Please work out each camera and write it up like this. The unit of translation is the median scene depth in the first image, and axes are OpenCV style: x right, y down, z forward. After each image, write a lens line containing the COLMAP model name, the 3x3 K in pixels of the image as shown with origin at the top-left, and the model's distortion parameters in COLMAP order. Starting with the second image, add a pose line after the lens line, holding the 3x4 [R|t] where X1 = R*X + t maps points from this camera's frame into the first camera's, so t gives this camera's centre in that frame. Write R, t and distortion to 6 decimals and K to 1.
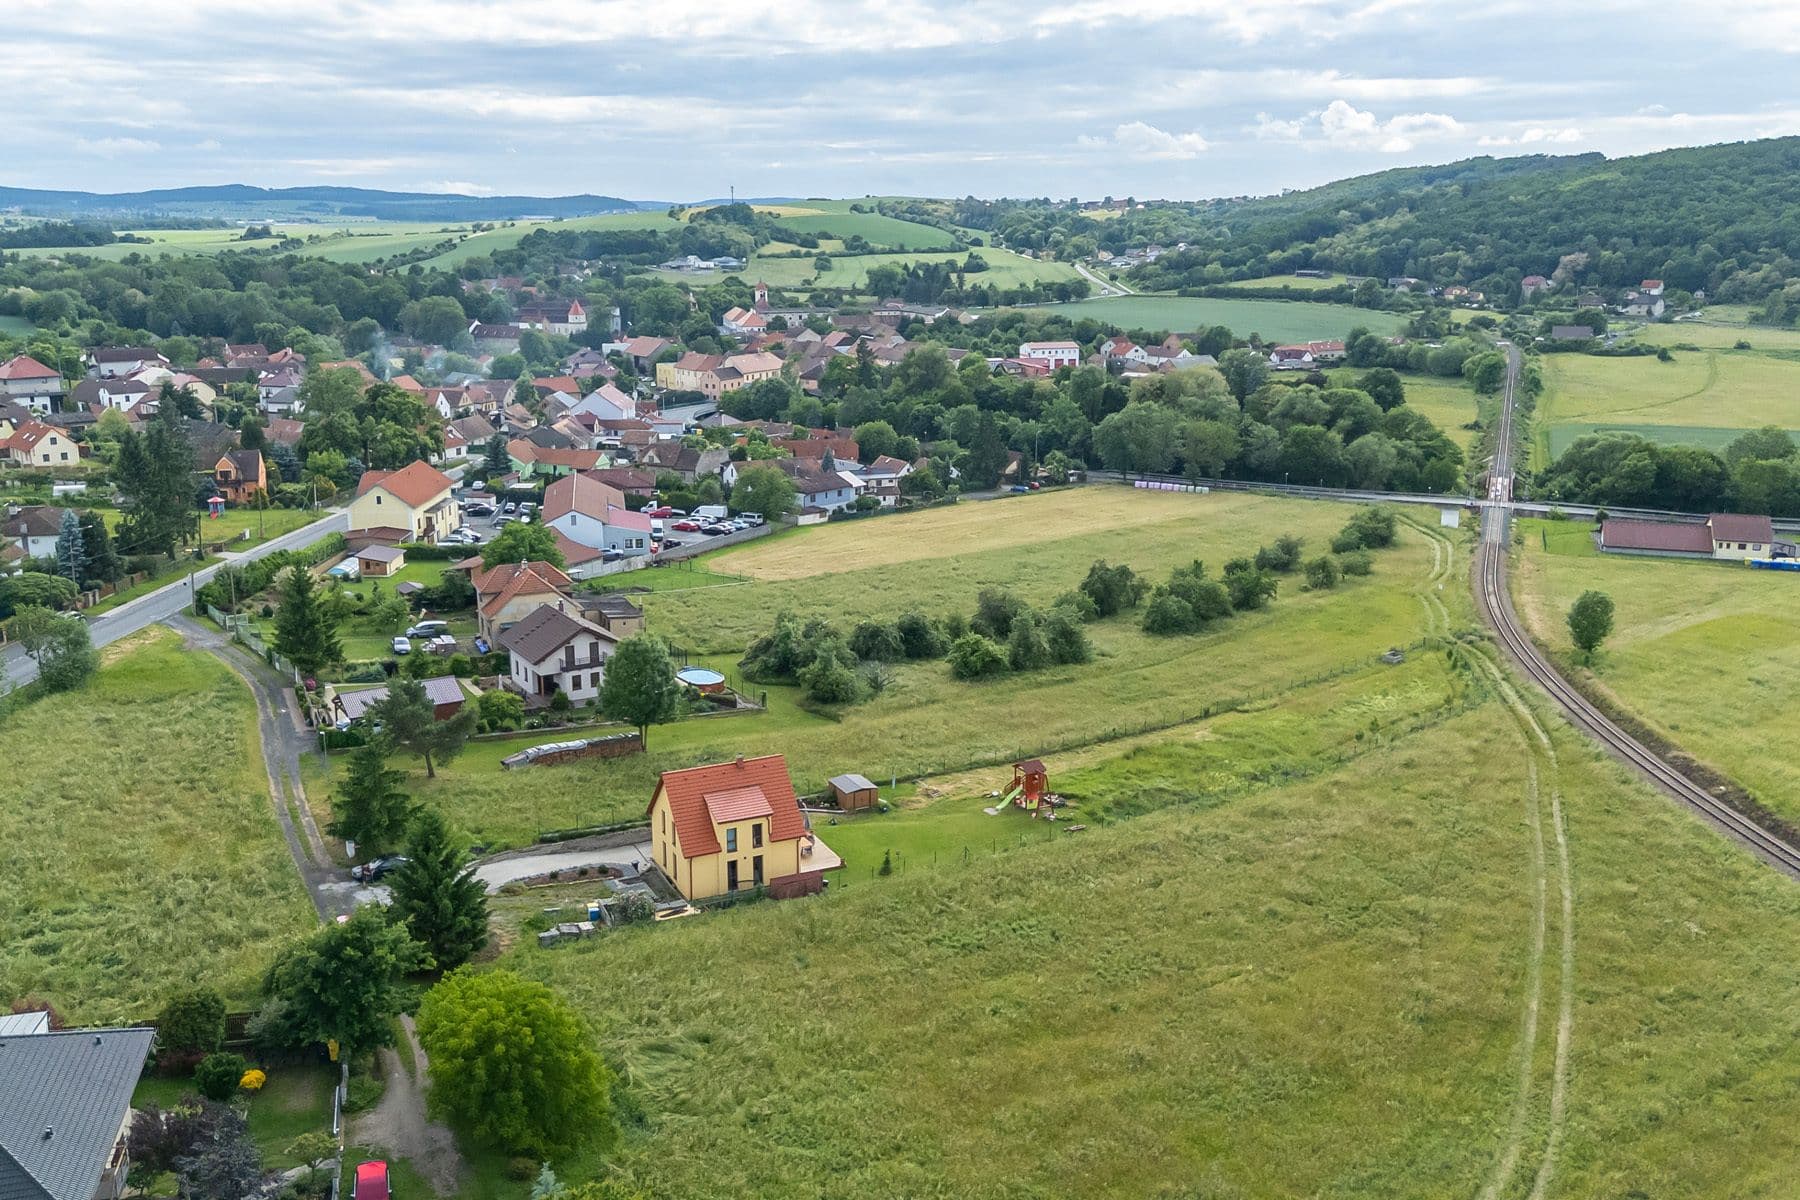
lens RADIAL K [[1561.9, 0, 907.7], [0, 1561.9, 593.8], [0, 0, 1]] dist [0.090734, -0.117185]
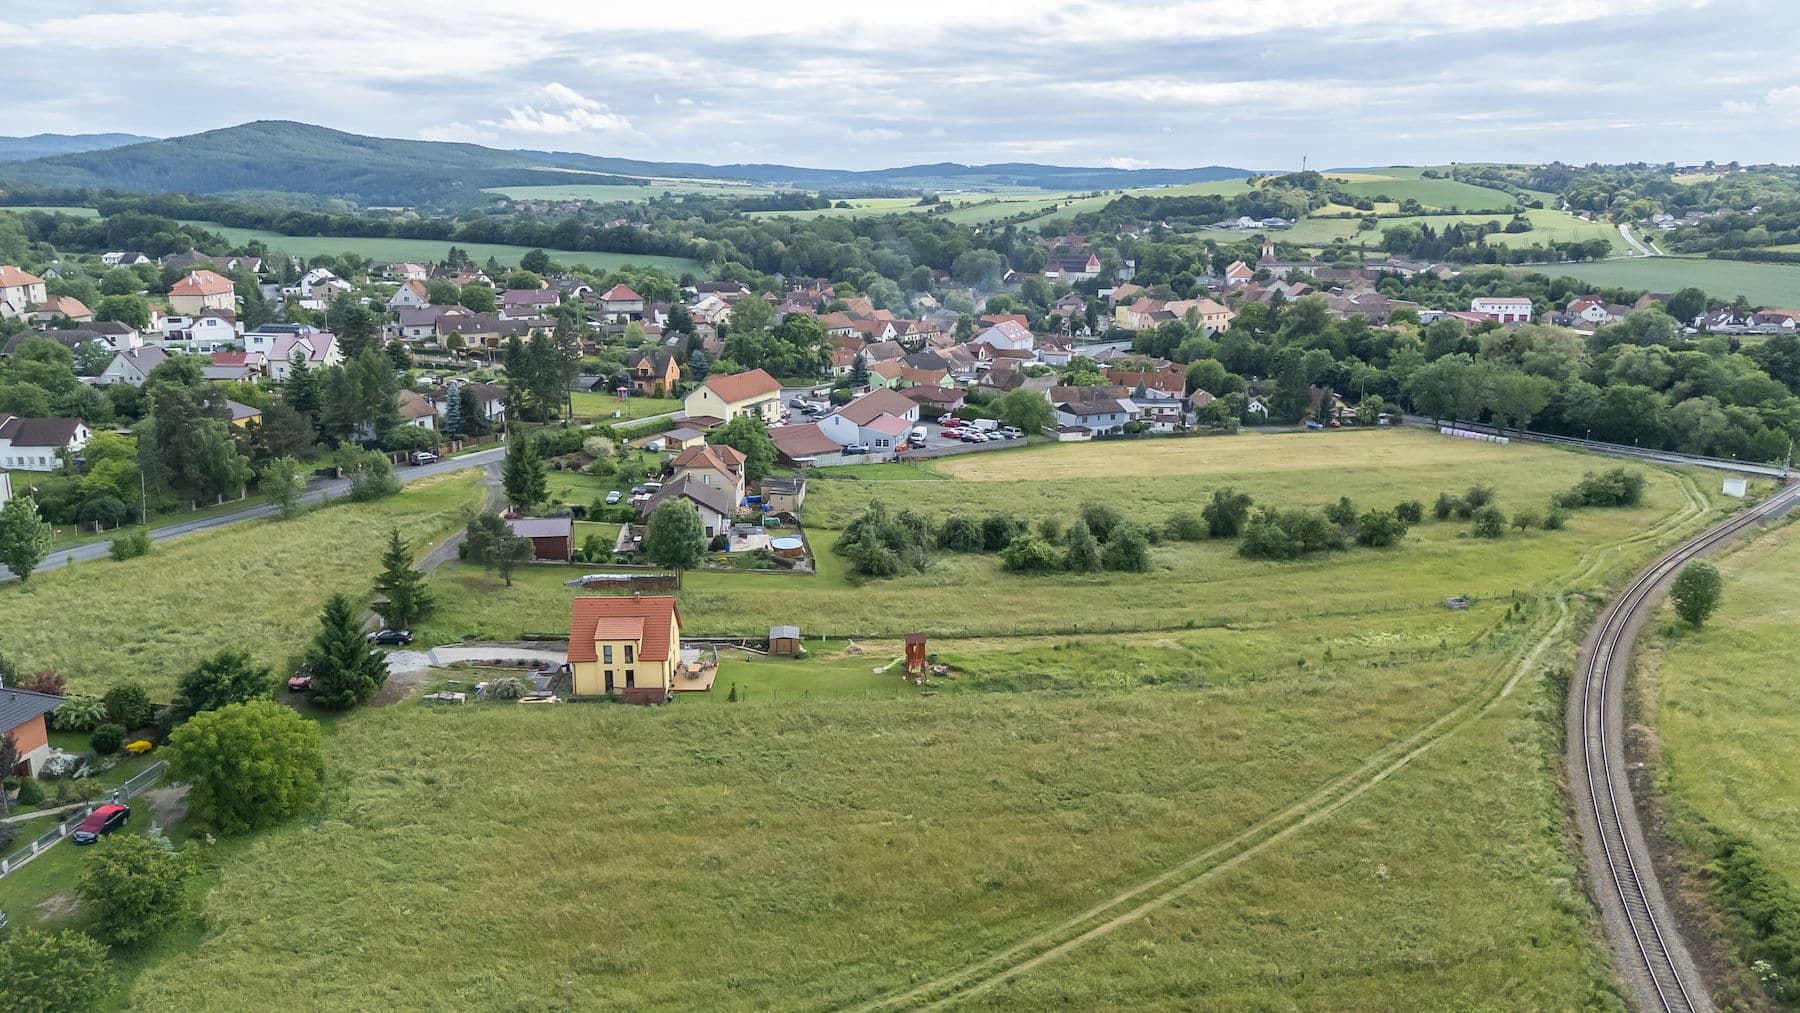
lens RADIAL K [[1326.2, 0, 902.2], [0, 1326.2, 516.2], [0, 0, 1]] dist [0.046066, -0.043292]
pose [[0.910228, 0.098210, -0.402293, 0.181425], [-0.094771, 0.995091, 0.028498, -0.003764], [0.403117, 0.012186, 0.915067, 0.029441]]
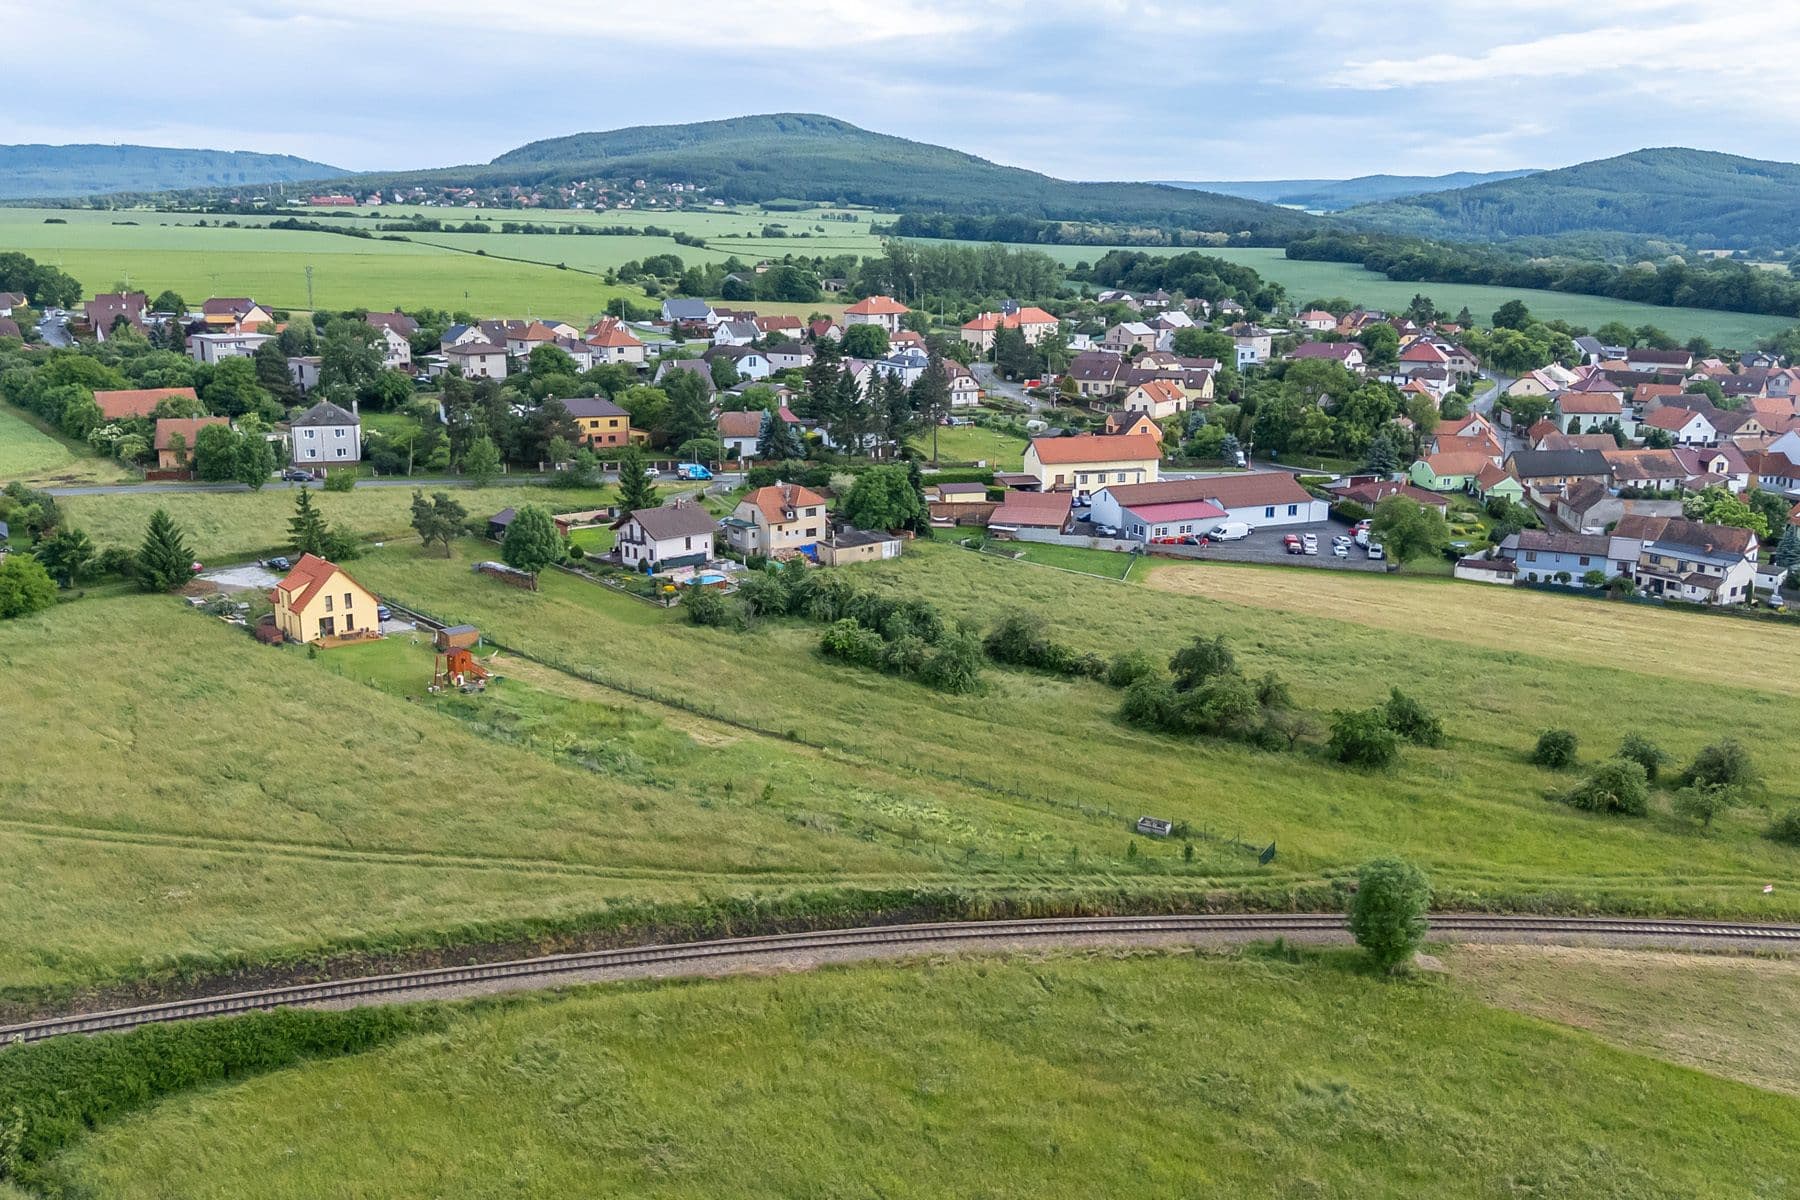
lens RADIAL K [[1561.9, 0, 902.7], [0, 1561.9, 610.5], [0, 0, 1]] dist [0.090734, -0.117185]
pose [[0.244349, 0.229592, -0.942115, 0.519727], [-0.226200, 0.958258, 0.174859, -0.084983], [0.942935, 0.170380, 0.286083, 0.379858]]
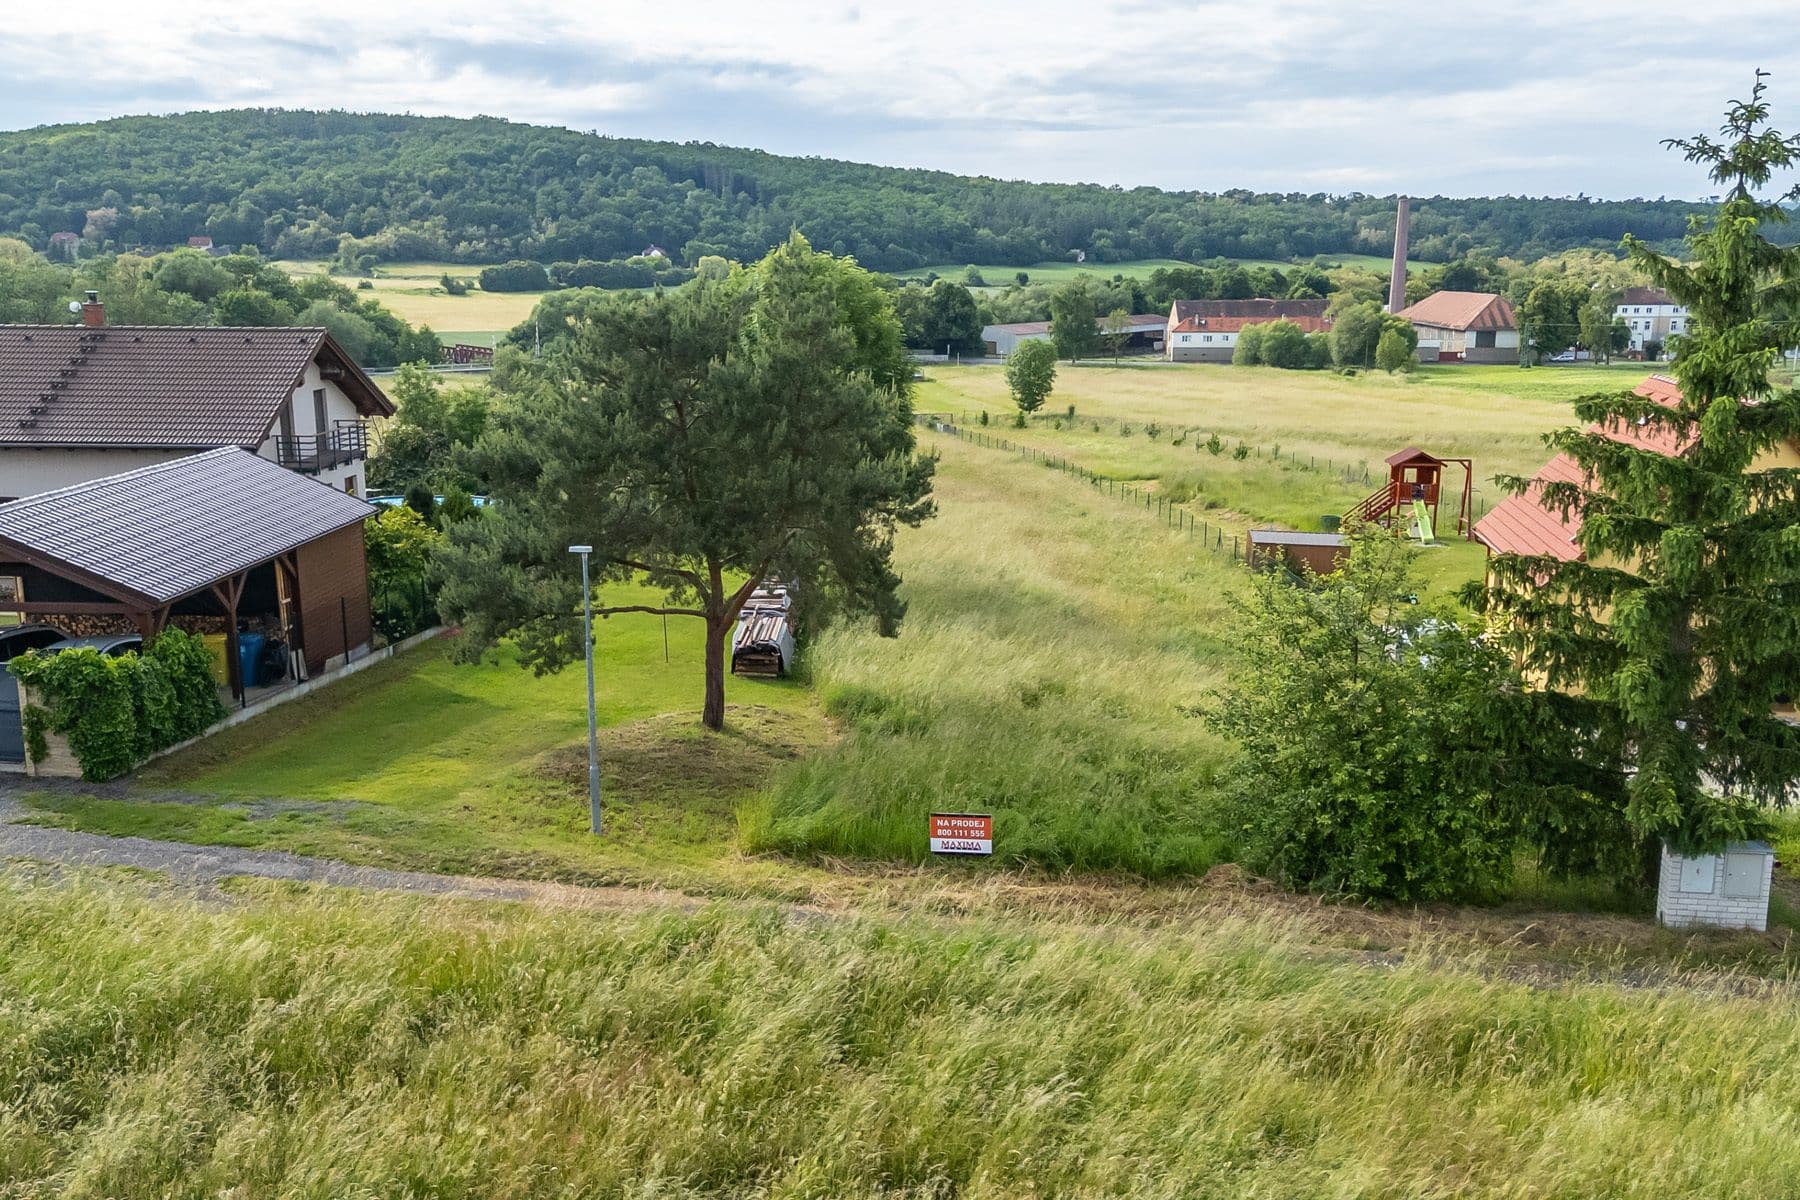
lens RADIAL K [[1561.9, 0, 896.3], [0, 1561.9, 603.9], [0, 0, 1]] dist [0.090734, -0.117185]
pose [[0.578086, -0.174955, 0.796999, -0.183360], [0.183654, 0.979579, 0.081825, 0.031987], [-0.795039, 0.099071, 0.598412, 0.321046]]
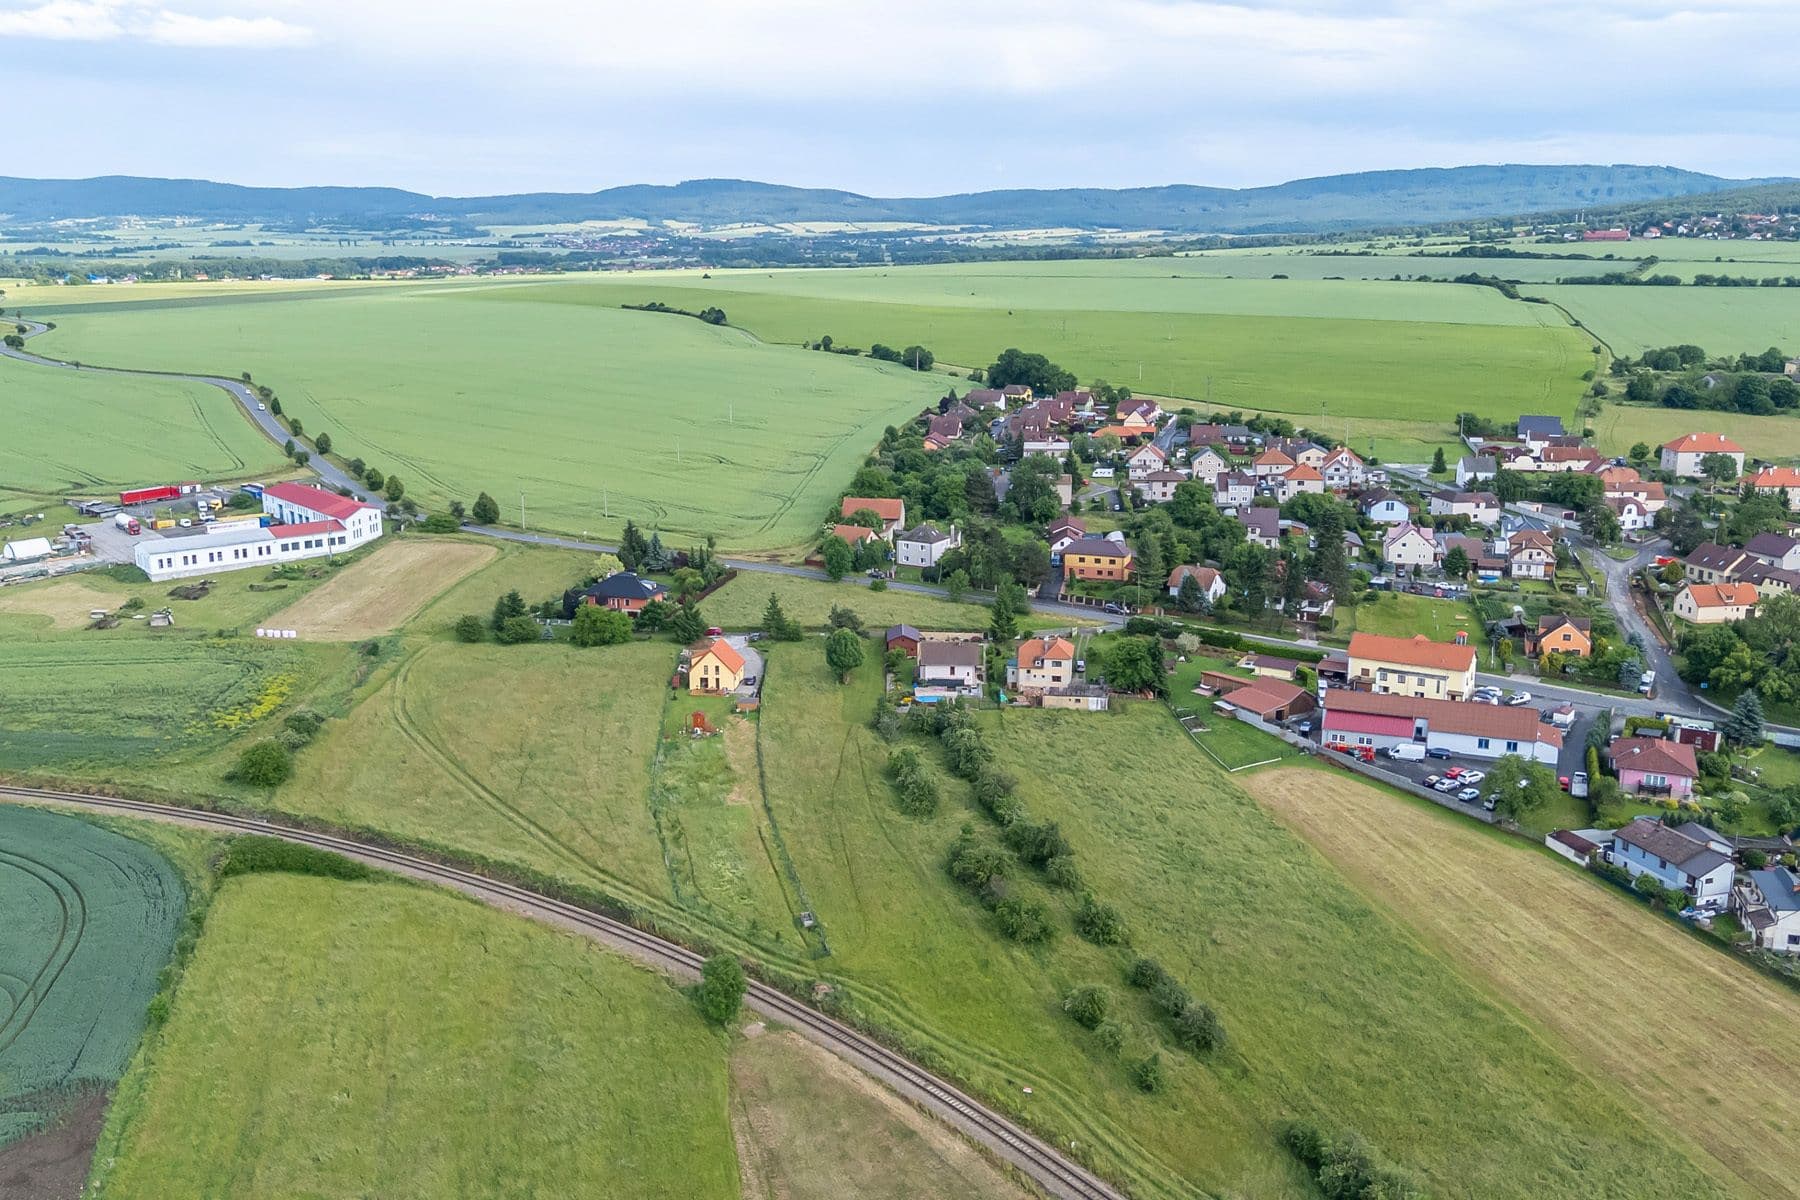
lens RADIAL K [[1561.9, 0, 898.1], [0, 1561.9, 588.1], [0, 0, 1]] dist [0.090734, -0.117185]
pose [[-0.536820, 0.187046, -0.822702, 0.641985], [-0.190528, 0.923050, 0.334182, -0.314621], [0.821902, 0.336143, -0.459874, 0.836252]]
